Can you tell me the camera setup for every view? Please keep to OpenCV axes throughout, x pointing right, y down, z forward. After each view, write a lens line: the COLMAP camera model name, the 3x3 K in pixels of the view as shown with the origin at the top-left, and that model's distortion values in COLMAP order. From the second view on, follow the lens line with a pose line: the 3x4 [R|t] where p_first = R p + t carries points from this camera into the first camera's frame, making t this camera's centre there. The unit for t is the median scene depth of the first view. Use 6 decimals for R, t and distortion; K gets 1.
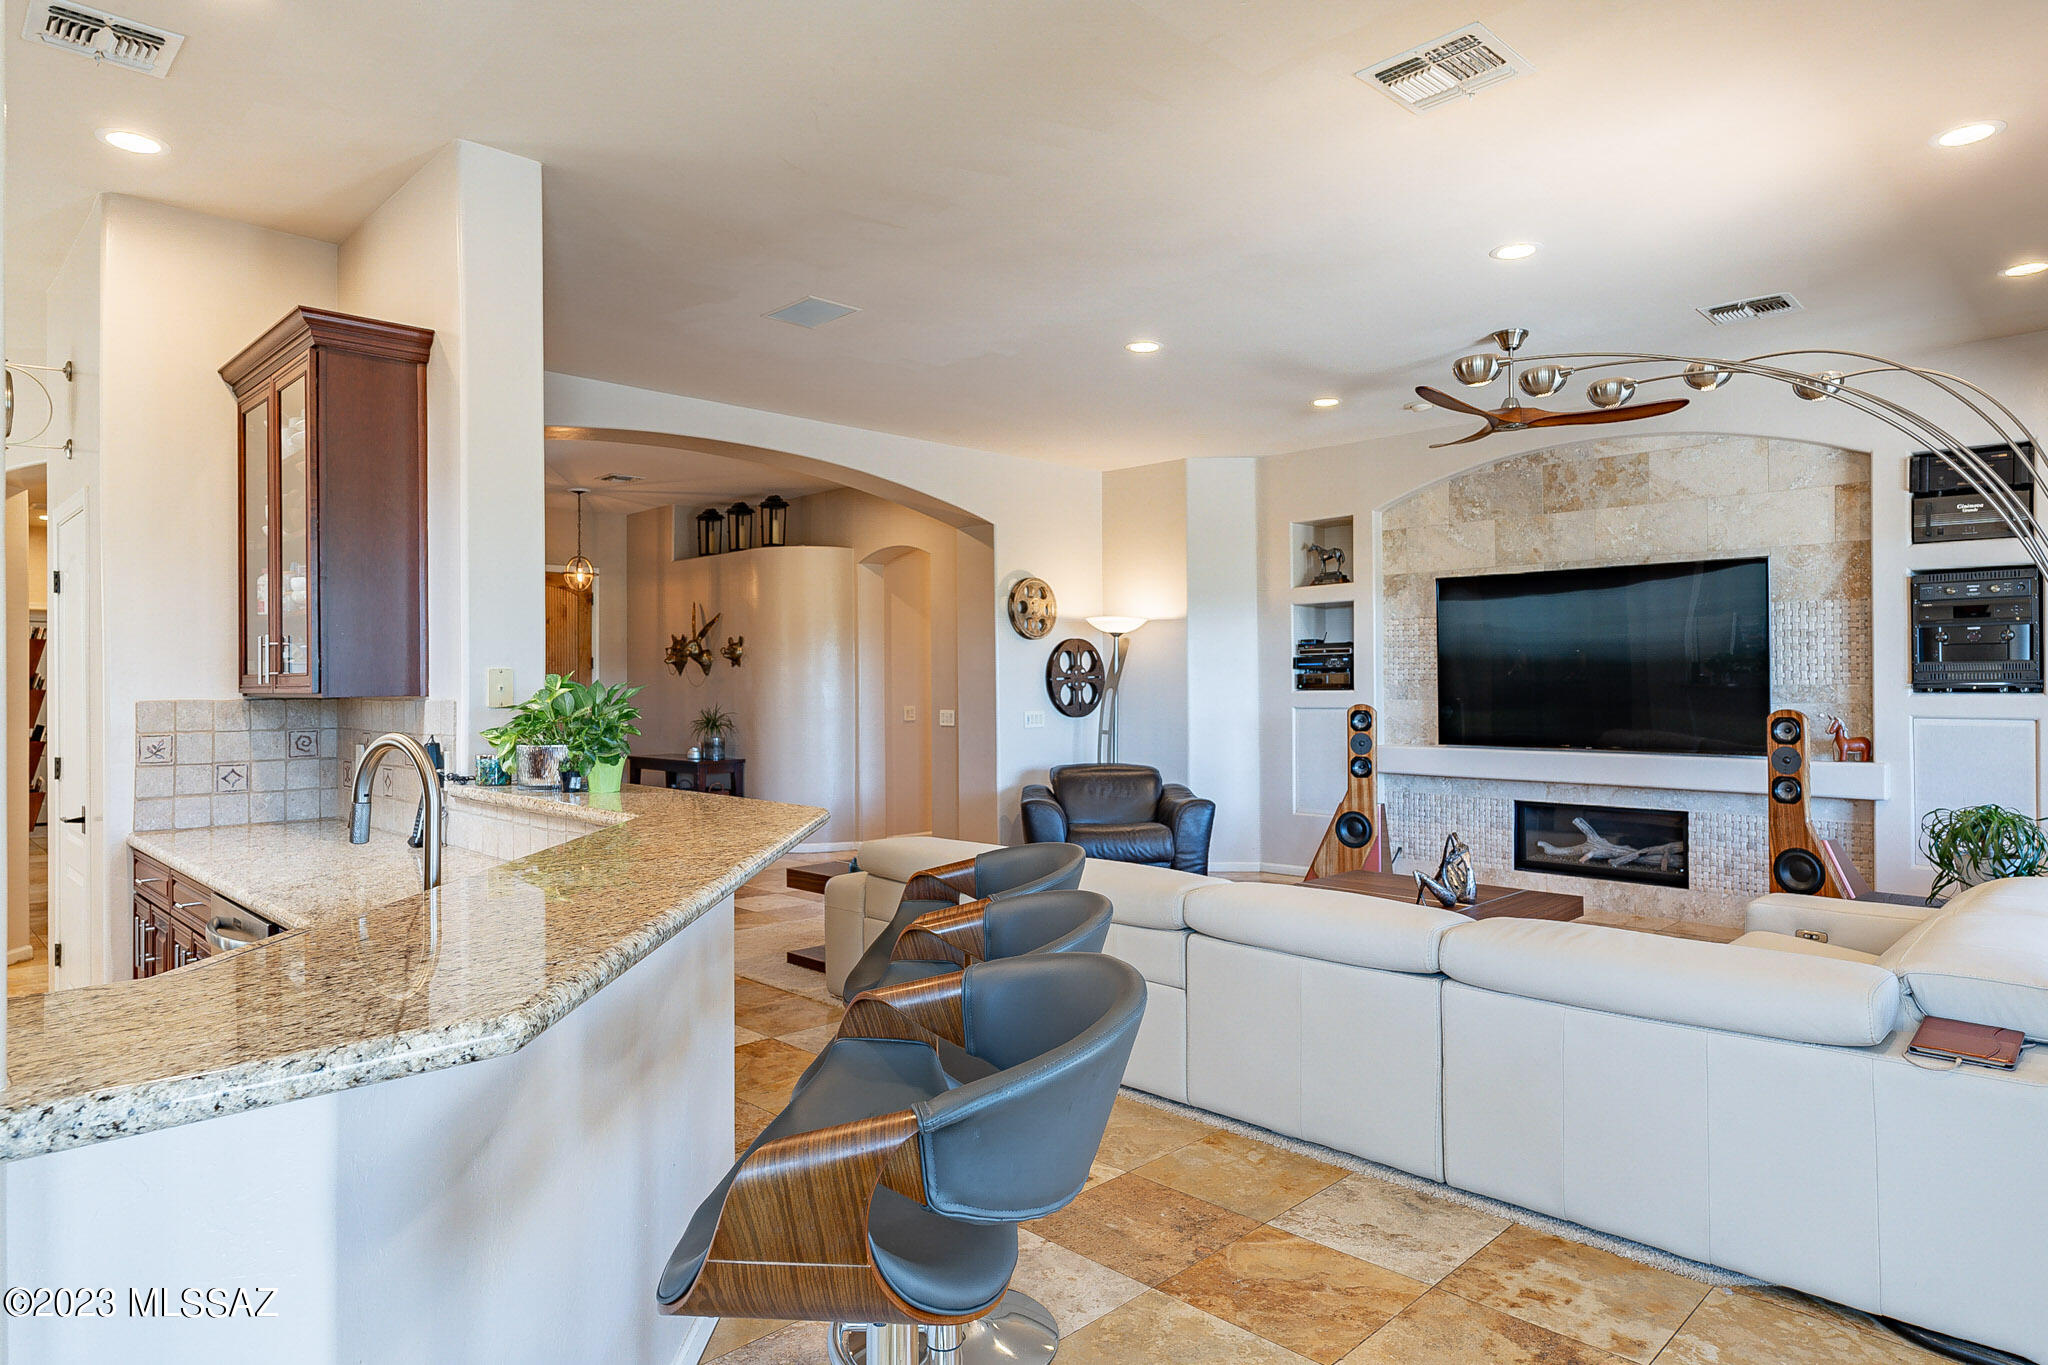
lens RADIAL K [[1229.4, 0, 1024.0], [0, 1229.4, 682.5], [0, 0, 1]] dist [0.002425, 0.000098]
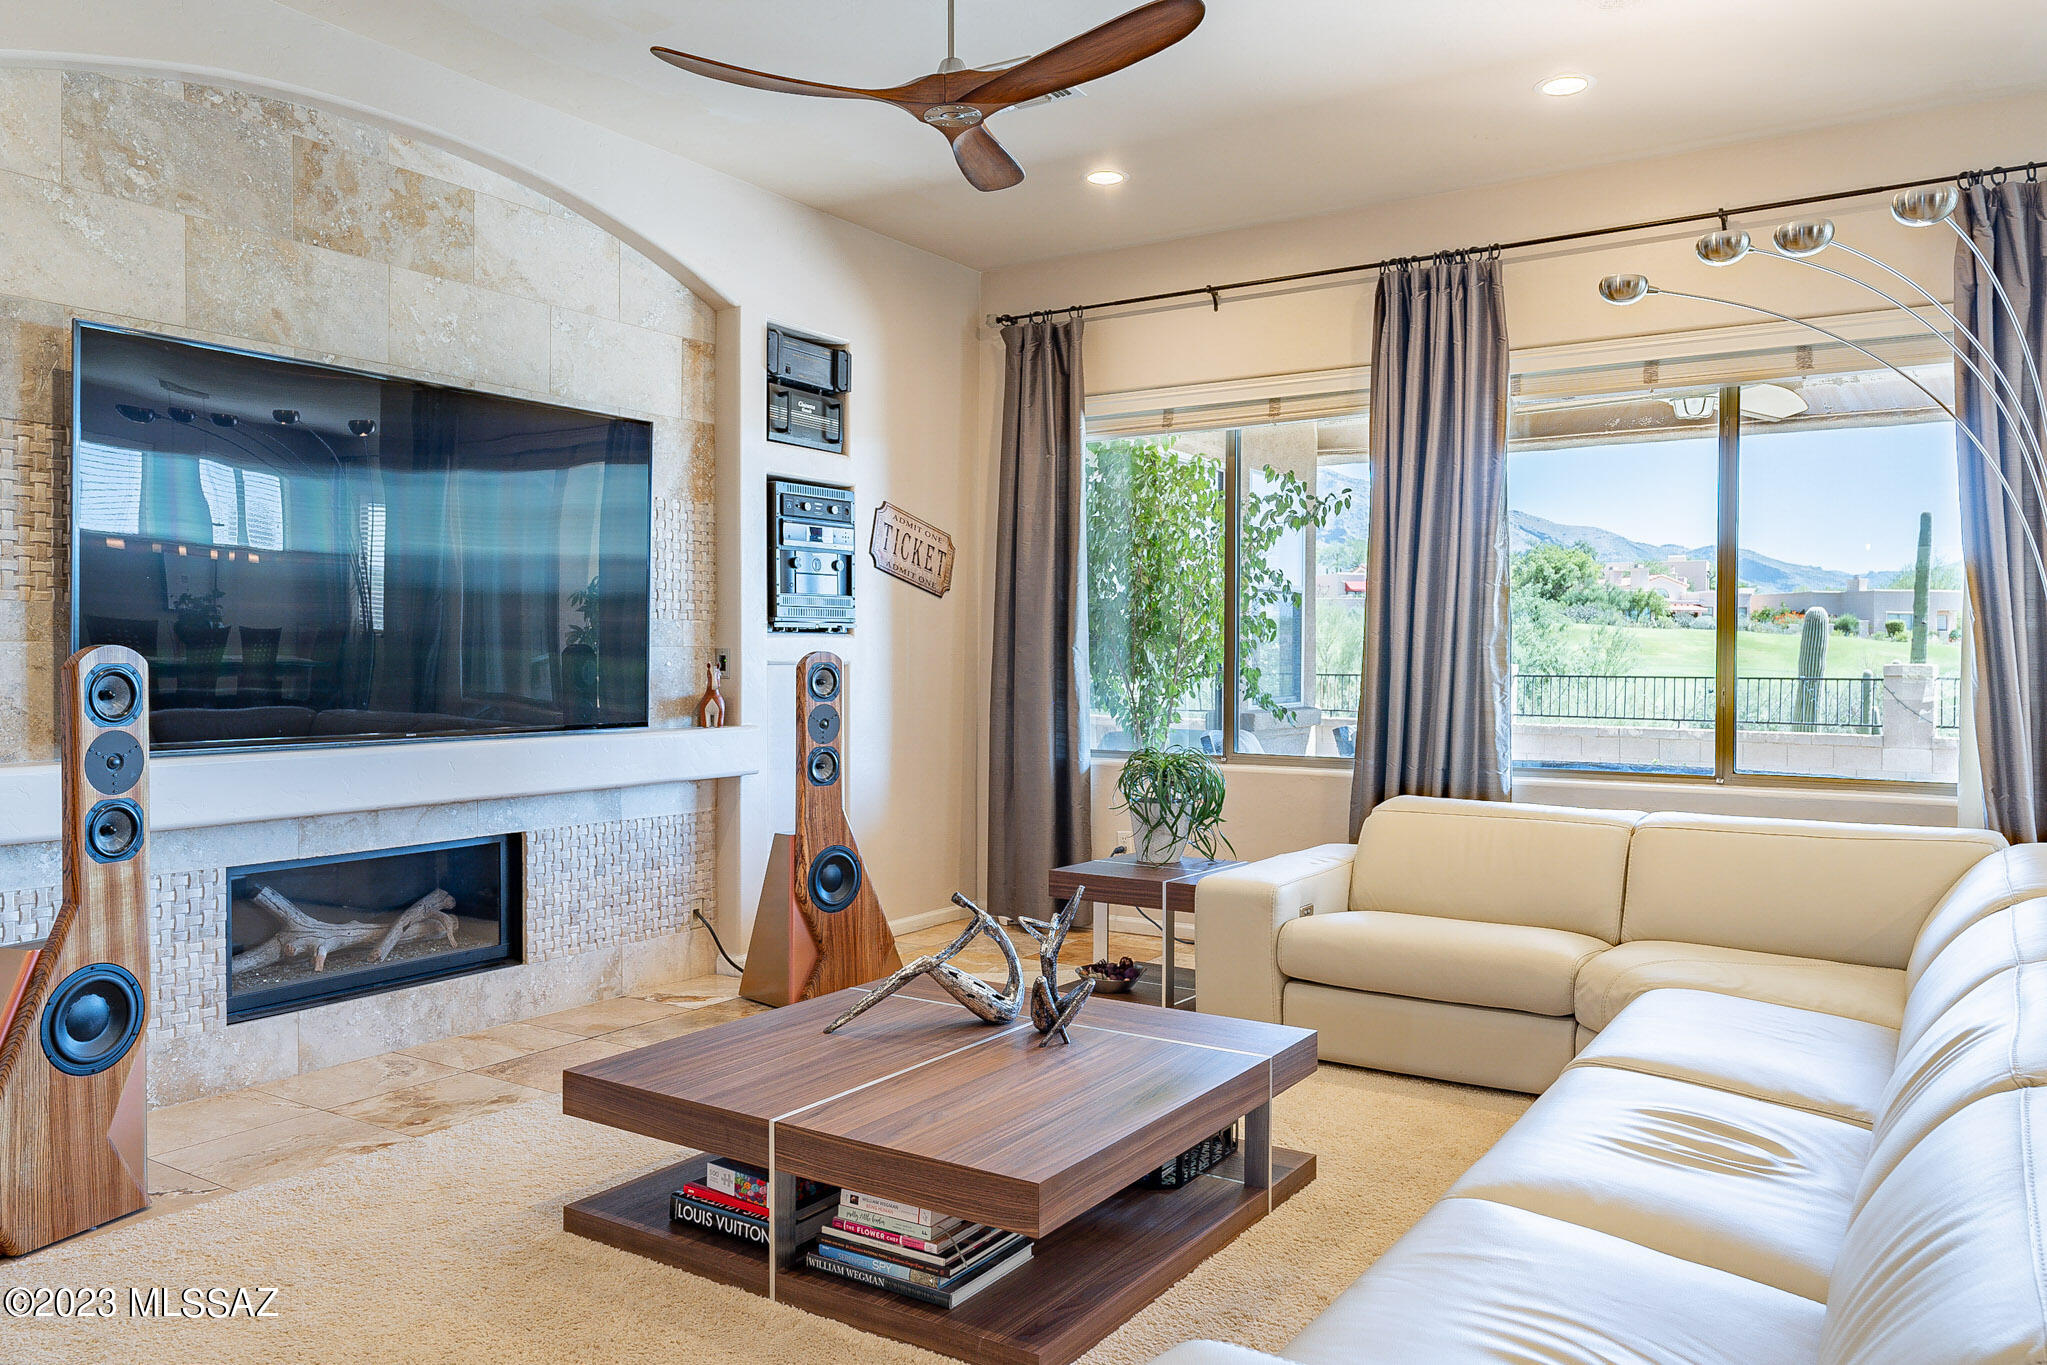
lens RADIAL K [[1484.7, 0, 1031.6], [0, 1484.7, 678.4], [0, 0, 1]] dist [0.000842, -0.002427]
pose [[-0.212993, -0.014015, 0.976953, -0.170179], [-0.005159, 0.999899, 0.013219, 0.017934], [-0.977040, -0.002225, -0.213043, 0.770735]]
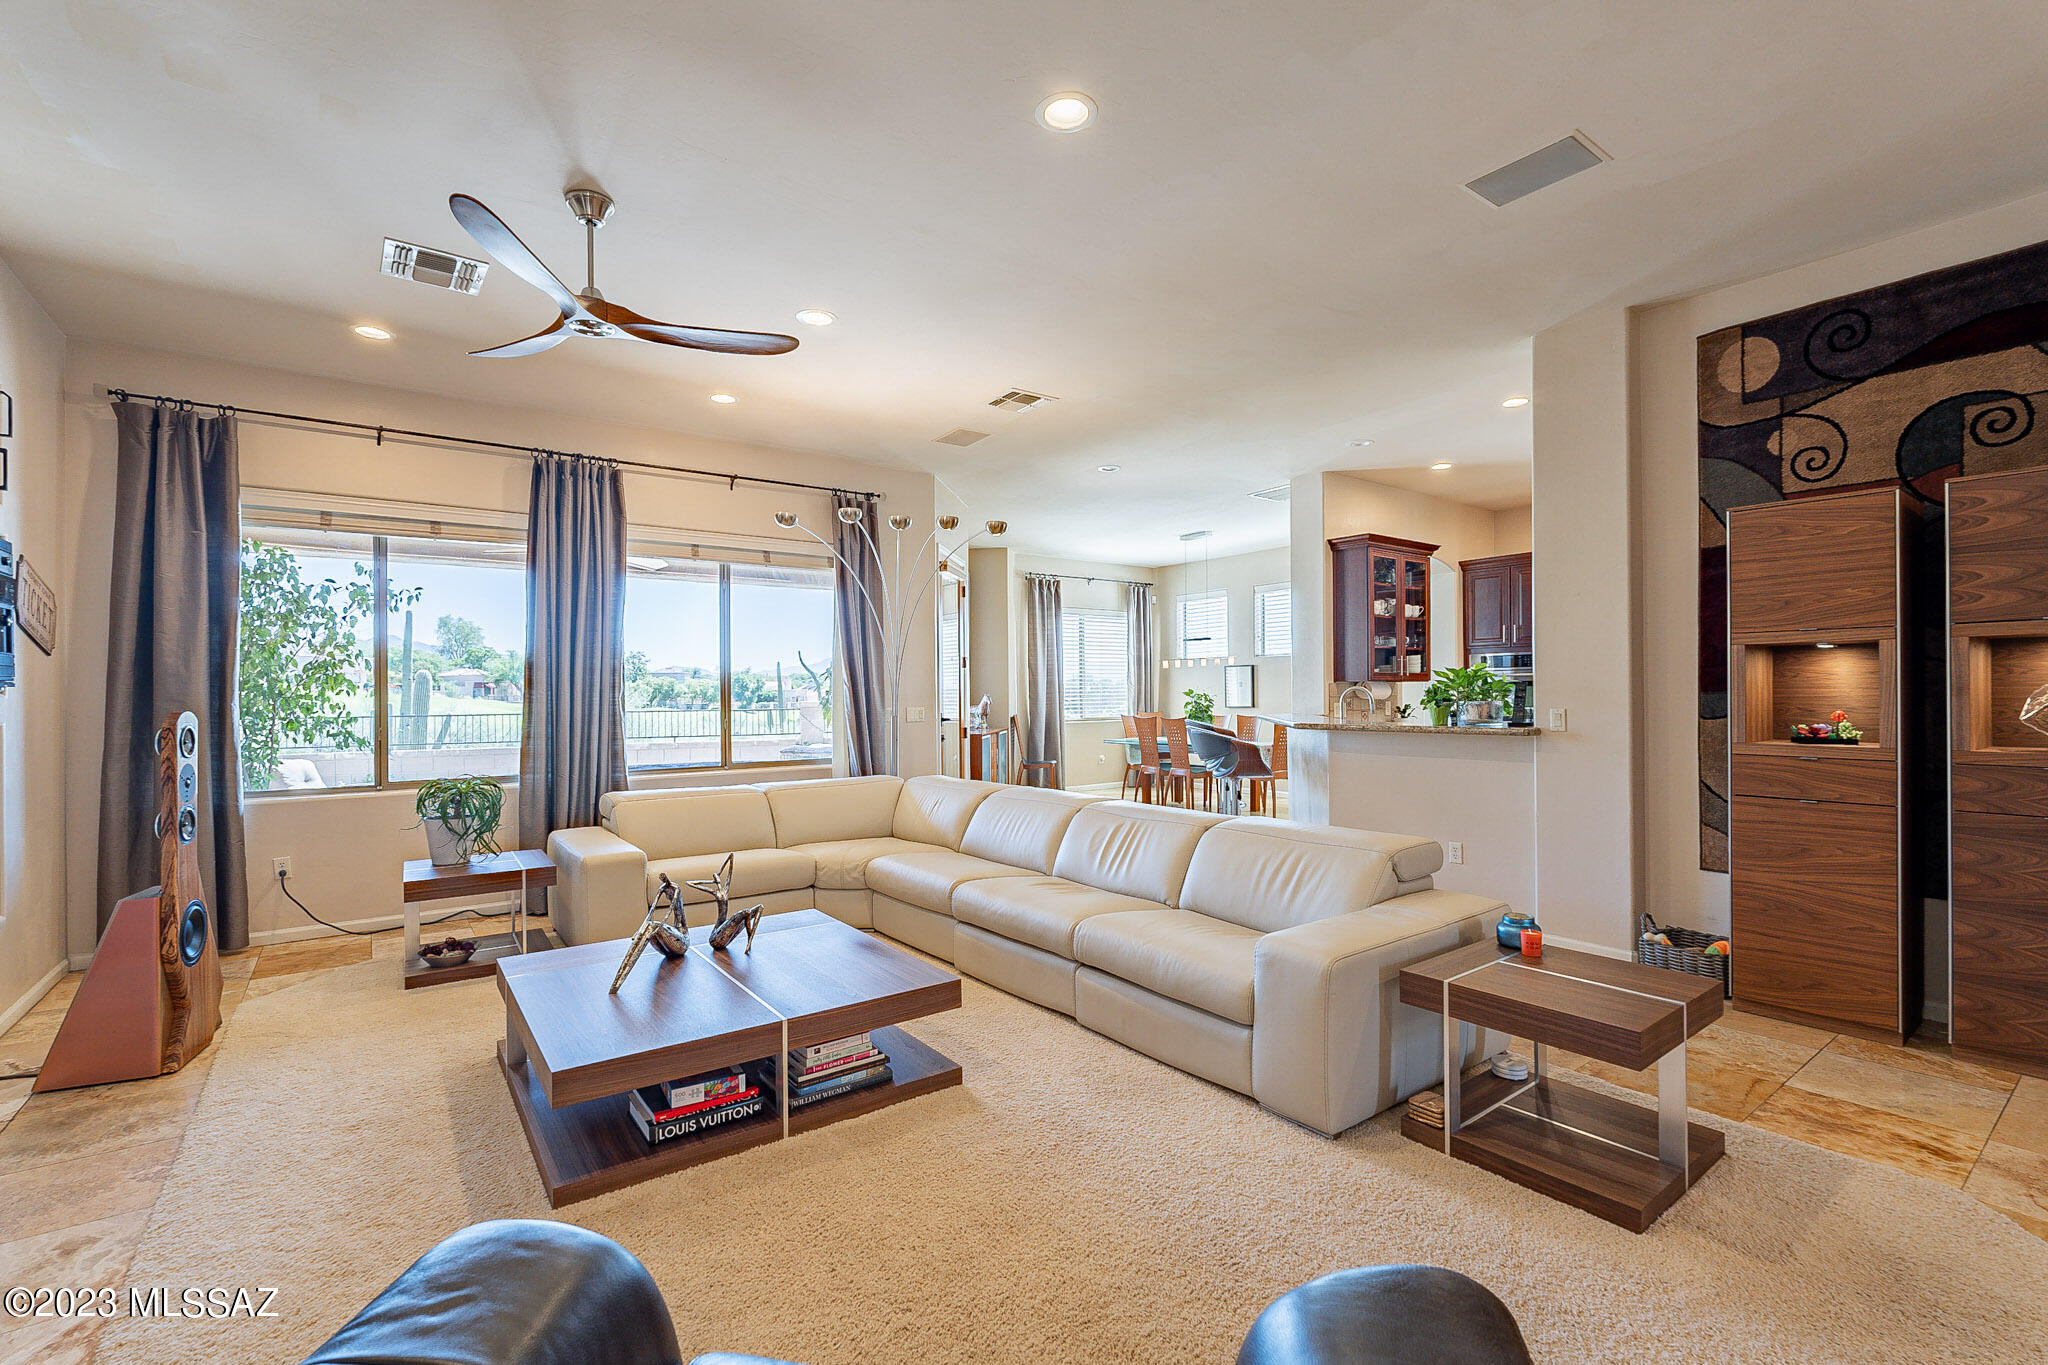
lens RADIAL K [[894.5, 0, 1029.1], [0, 894.5, 679.7], [0, 0, 1]] dist [-0.001874, -0.000078]
pose [[-0.990077, 0.013238, 0.139904, 0.039730], [0.010802, 0.999777, -0.018158, 0.012489], [-0.140114, -0.016467, -0.989998, 1.048731]]
